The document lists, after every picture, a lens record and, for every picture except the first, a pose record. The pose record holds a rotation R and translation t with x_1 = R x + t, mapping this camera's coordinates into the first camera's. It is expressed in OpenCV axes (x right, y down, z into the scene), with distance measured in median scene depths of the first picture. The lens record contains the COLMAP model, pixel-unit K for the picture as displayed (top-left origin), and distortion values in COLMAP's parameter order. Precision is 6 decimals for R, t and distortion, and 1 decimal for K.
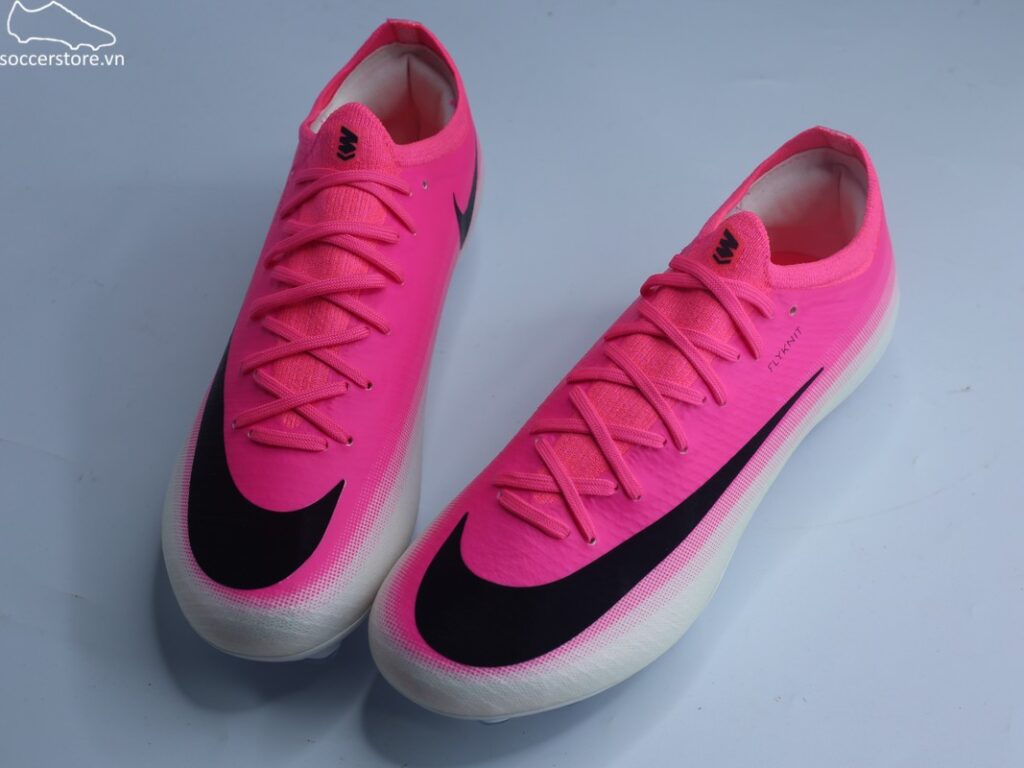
lens RADIAL K [[1839.4, 0, 512.0], [0, 1839.4, 384.0], [0, 0, 1]] dist [-0.118911, -0.108720]
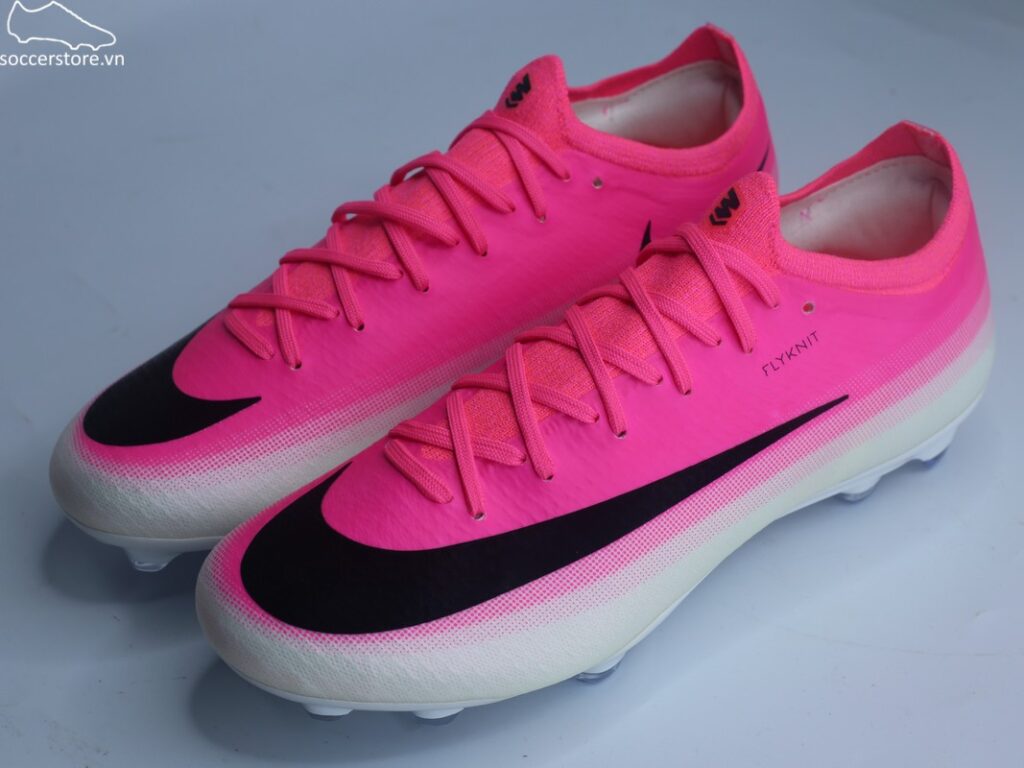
lens RADIAL K [[1839.4, 0, 512.0], [0, 1839.4, 384.0], [0, 0, 1]] dist [-0.118911, -0.108720]
pose [[0.950230, 0.160333, -0.267126, 0.261609], [-0.205308, 0.967161, -0.149825, 0.146090], [0.234332, 0.197211, 0.951943, 0.220332]]
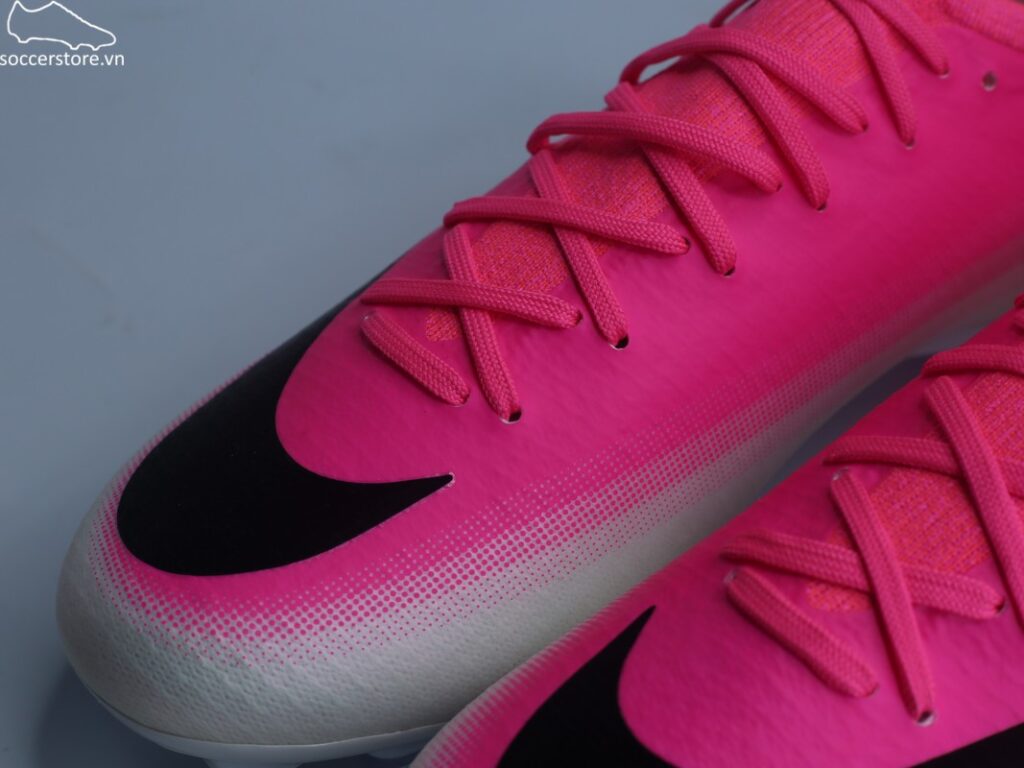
lens RADIAL K [[1959.2, 0, 512.0], [0, 1959.2, 384.0], [0, 0, 1]] dist [-0.136546, -0.430750]
pose [[0.969149, 0.157743, -0.189389, 0.023437], [-0.181536, 0.976569, -0.115574, 0.078511], [0.166721, 0.146389, 0.975077, 0.528451]]
